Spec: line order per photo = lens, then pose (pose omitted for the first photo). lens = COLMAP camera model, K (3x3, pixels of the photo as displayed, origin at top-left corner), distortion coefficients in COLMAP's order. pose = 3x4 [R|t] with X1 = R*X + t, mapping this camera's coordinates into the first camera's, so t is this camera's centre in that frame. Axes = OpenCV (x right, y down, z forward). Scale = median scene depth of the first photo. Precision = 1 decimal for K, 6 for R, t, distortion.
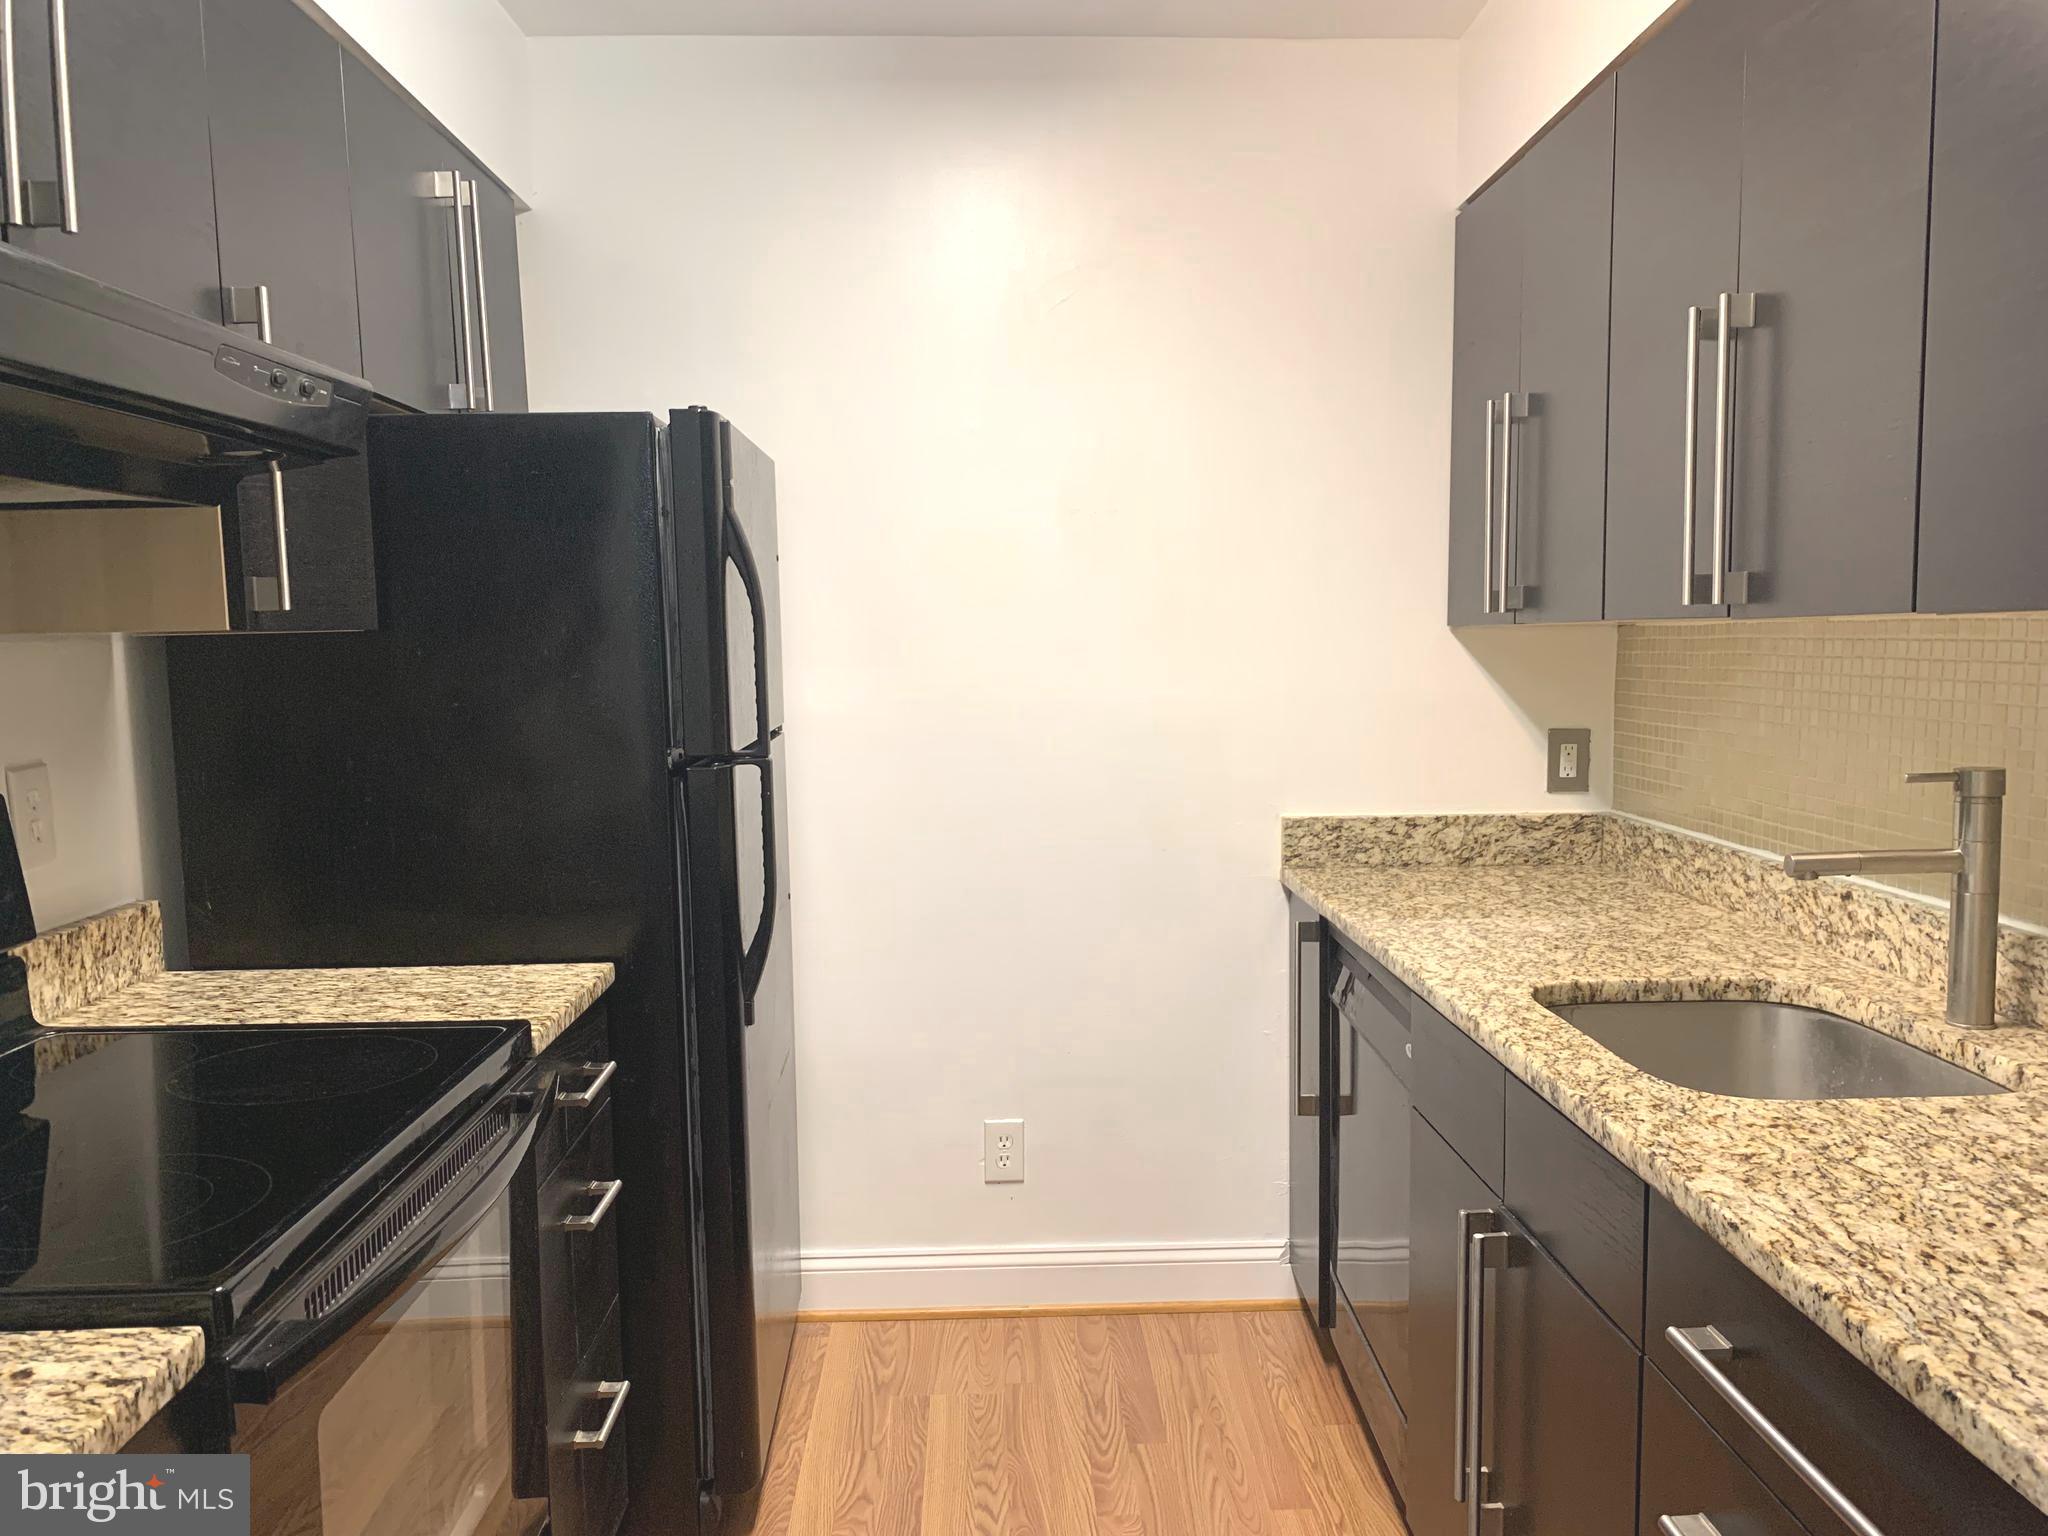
lens RADIAL K [[1562.1, 0, 1024.0], [0, 1562.1, 768.0], [0, 0, 1]] dist [0.098216, -0.158979]
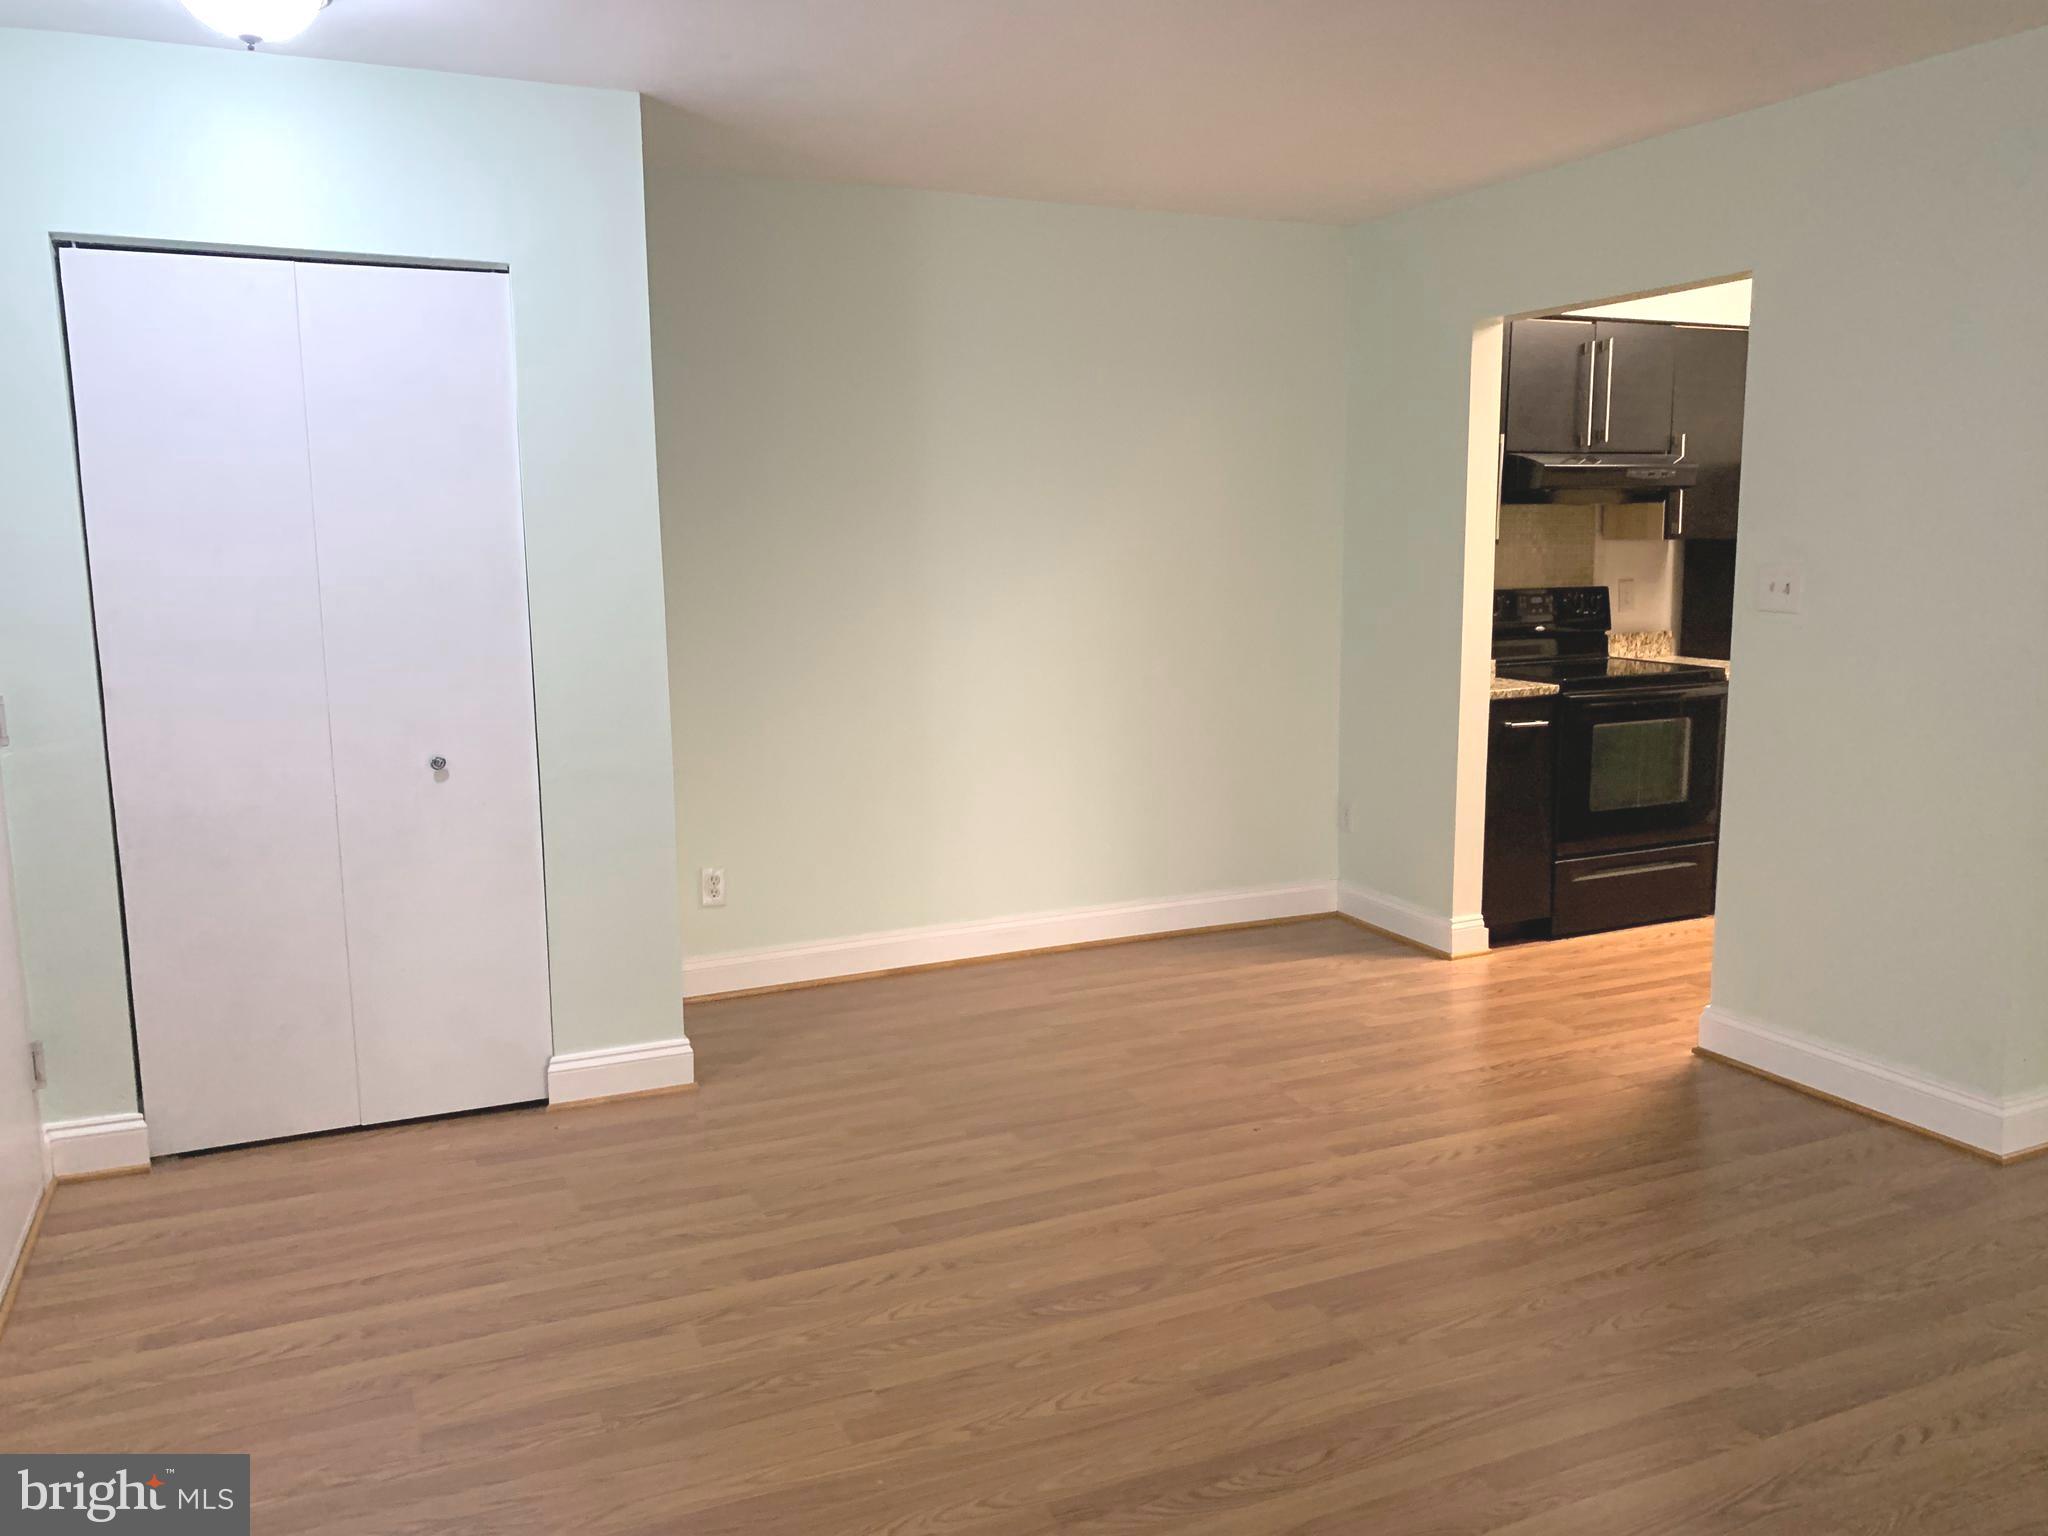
lens RADIAL K [[1565.1, 0, 1042.5], [0, 1565.1, 743.2], [0, 0, 1]] dist [-0.002756, -0.004855]
pose [[0.394240, 0.137796, -0.908618, 1.662581], [-0.080837, 0.990062, 0.115073, 0.050023], [0.915445, 0.028084, 0.401462, -1.213456]]
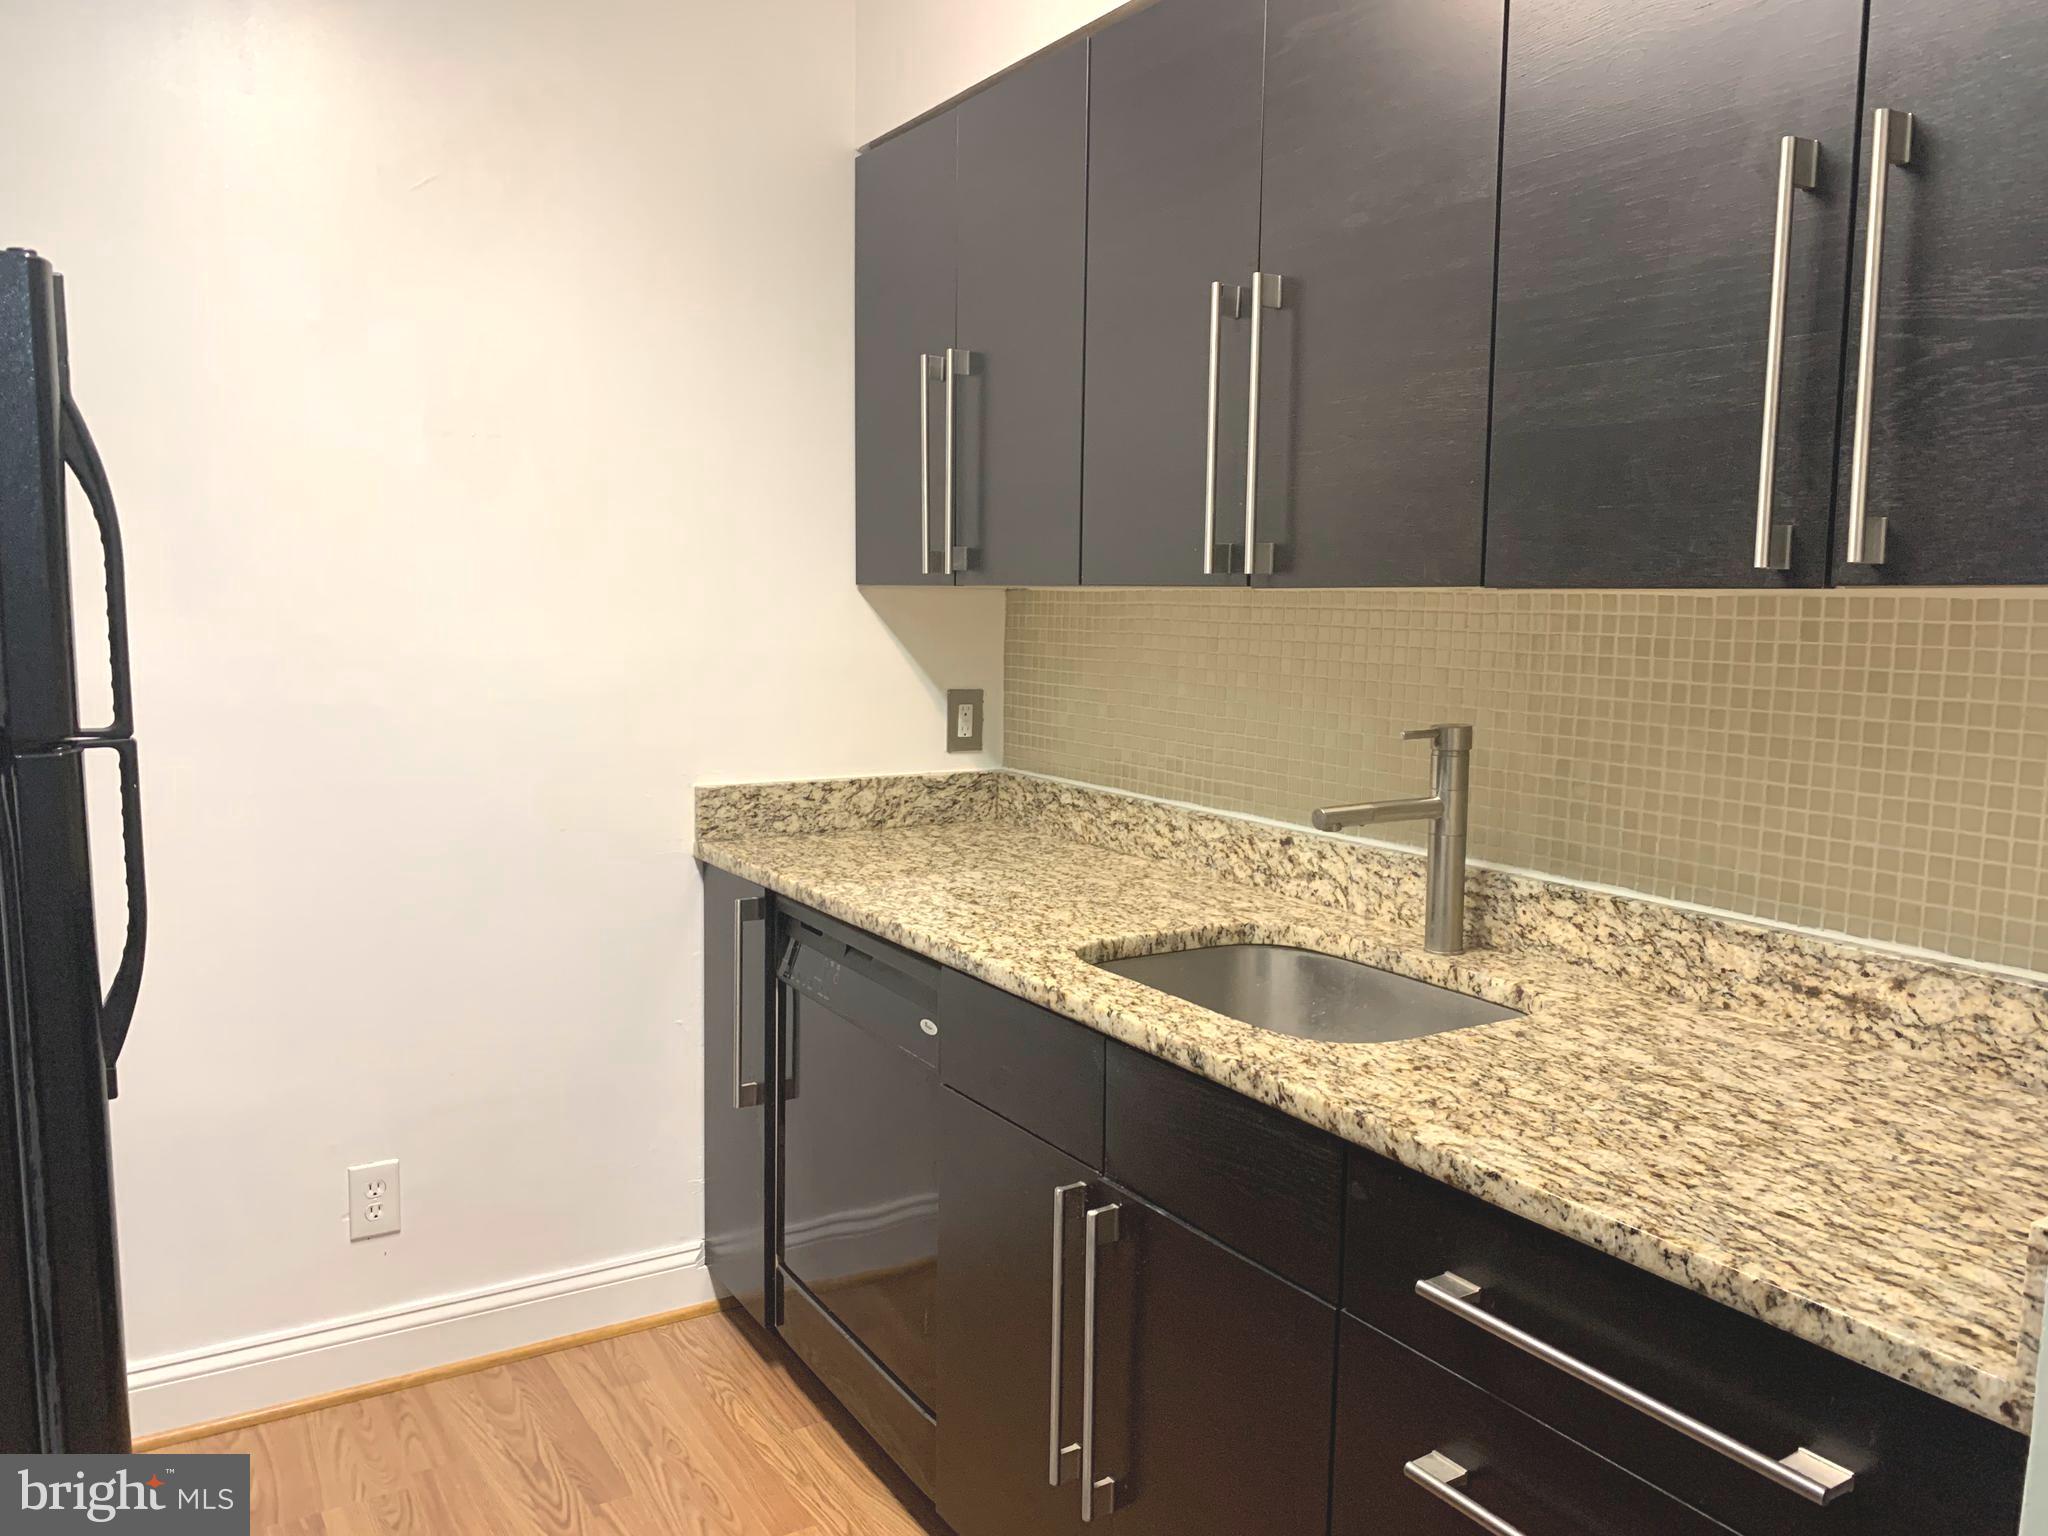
lens RADIAL K [[1562.1, 0, 1024.0], [0, 1562.1, 768.0], [0, 0, 1]] dist [0.098216, -0.158979]
pose [[0.863357, -0.031971, 0.503580, -0.191927], [0.017517, 0.999288, 0.033410, -0.010307], [-0.504290, -0.020024, 0.863302, 0.154237]]
